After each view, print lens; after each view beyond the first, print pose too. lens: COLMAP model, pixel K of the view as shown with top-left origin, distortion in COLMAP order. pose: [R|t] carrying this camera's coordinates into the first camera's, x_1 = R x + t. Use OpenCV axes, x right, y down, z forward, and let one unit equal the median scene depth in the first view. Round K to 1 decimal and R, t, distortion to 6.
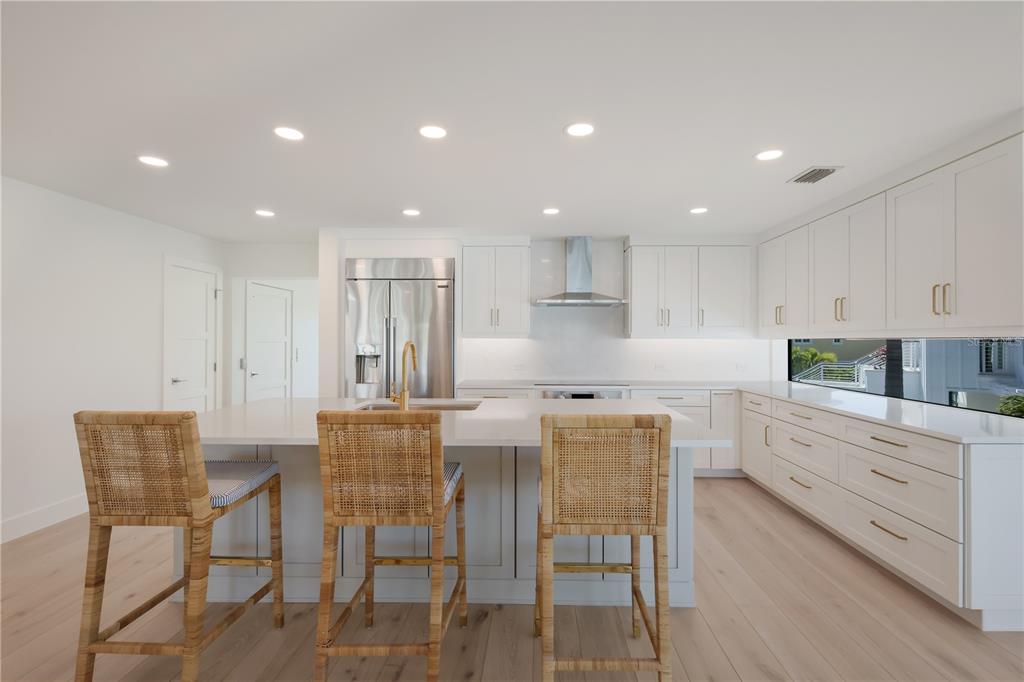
lens RADIAL K [[449.8, 0, 520.2], [0, 449.8, 340.2], [0, 0, 1]] dist [-0.001672, 0.000052]
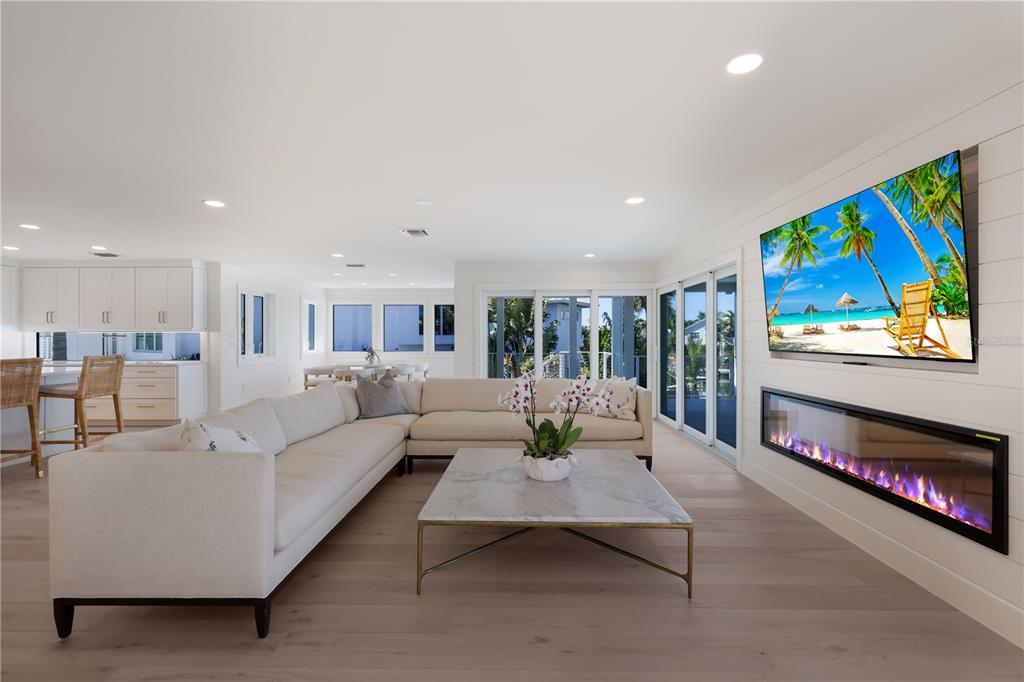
lens RADIAL K [[449.8, 0, 520.2], [0, 449.8, 340.2], [0, 0, 1]] dist [-0.001672, 0.000052]
pose [[-0.026629, -0.005811, 0.999629, -1.037250], [-0.003448, 0.999978, 0.005721, 0.010081], [-0.999639, -0.003294, -0.026648, -0.636088]]
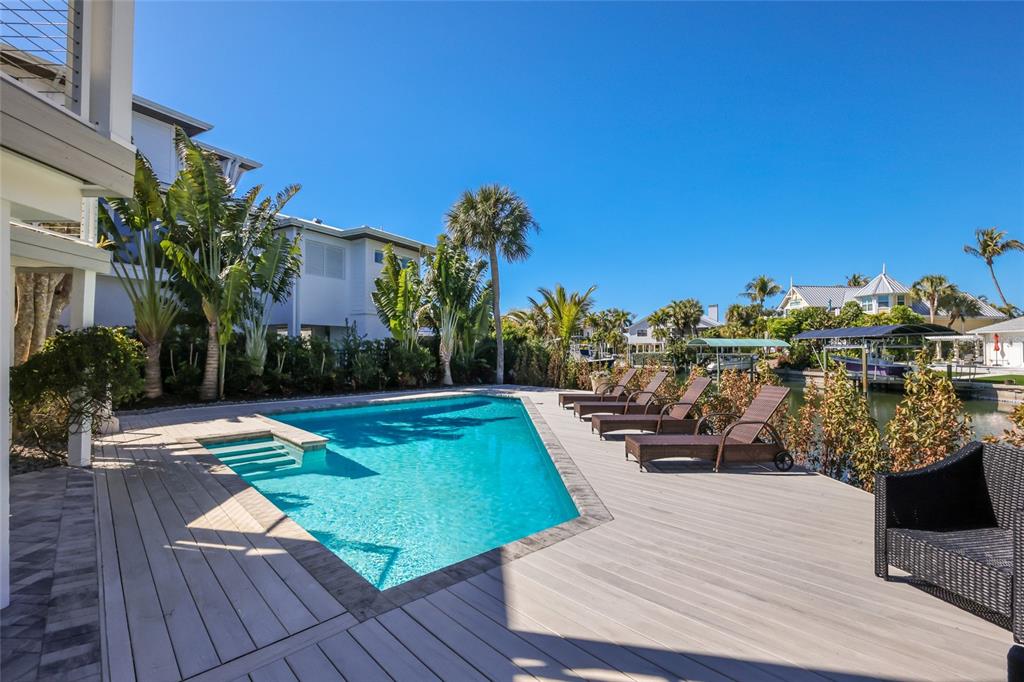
lens RADIAL K [[468.5, 0, 507.8], [0, 468.5, 339.8], [0, 0, 1]] dist [-0.004632, -0.000697]
pose [[-0.070030, 0.021092, 0.997322, 0.414369], [-0.004101, 0.999762, -0.021432, 0.567518], [-0.997536, -0.005591, -0.069926, -2.223201]]
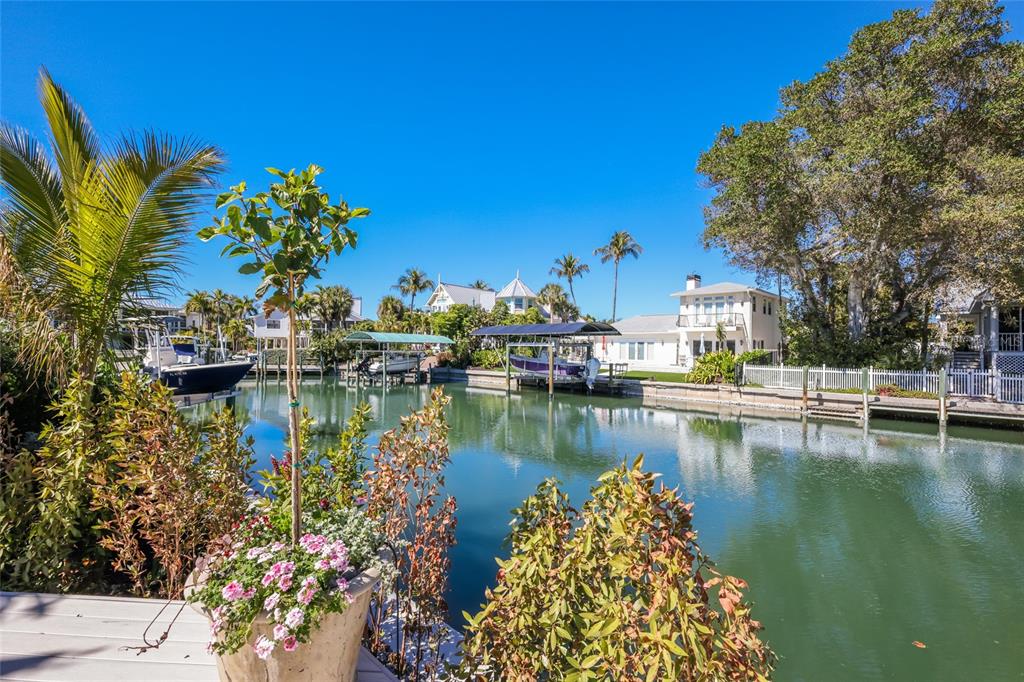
lens RADIAL K [[454.1, 0, 511.6], [0, 454.1, 343.5], [0, 0, 1]] dist [-0.001728, -0.000298]
pose [[-0.752516, -0.002806, 0.658568, 3.156764], [-0.014086, 0.999831, -0.011836, 0.560656], [-0.658423, -0.018184, -0.752429, -2.897477]]
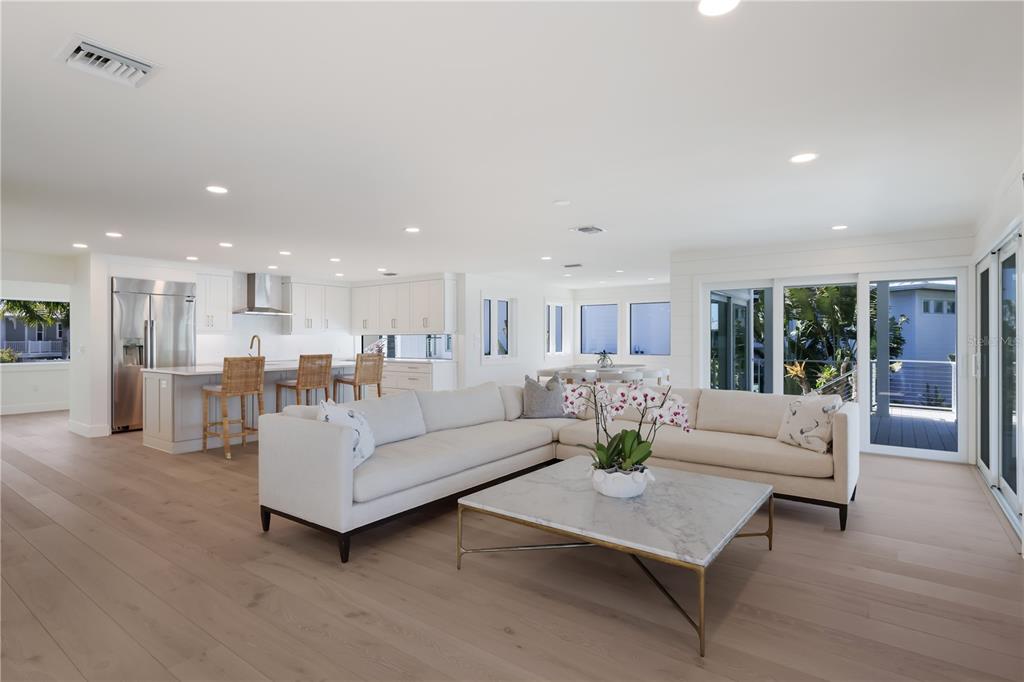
lens RADIAL K [[526.2, 0, 516.6], [0, 526.2, 340.9], [0, 0, 1]] dist [-0.004570, -0.000627]
pose [[0.561701, -0.002570, 0.827336, -1.038372], [-0.003015, 0.999982, 0.005153, 0.007408], [-0.827335, -0.005389, 0.561684, -0.955733]]
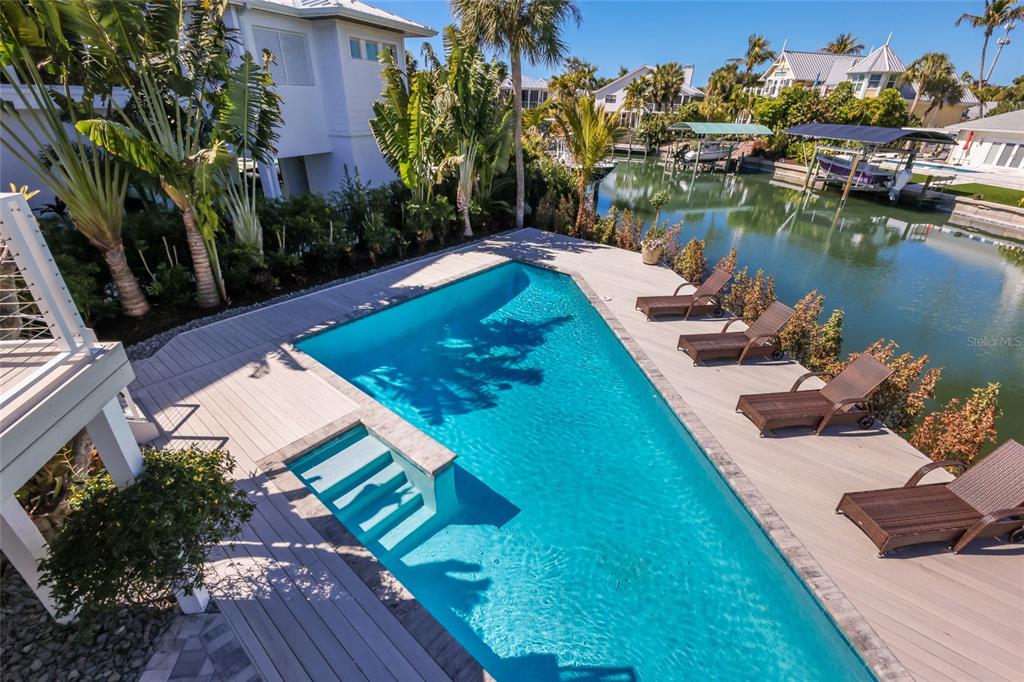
lens RADIAL K [[448.6, 0, 513.0], [0, 448.6, 338.5], [0, 0, 1]] dist [-0.001260, -0.000337]
pose [[-0.197766, -0.466800, 0.861967, 1.074503], [-0.029141, 0.881745, 0.470825, -0.012026], [-0.979816, 0.067995, -0.187982, -1.675851]]
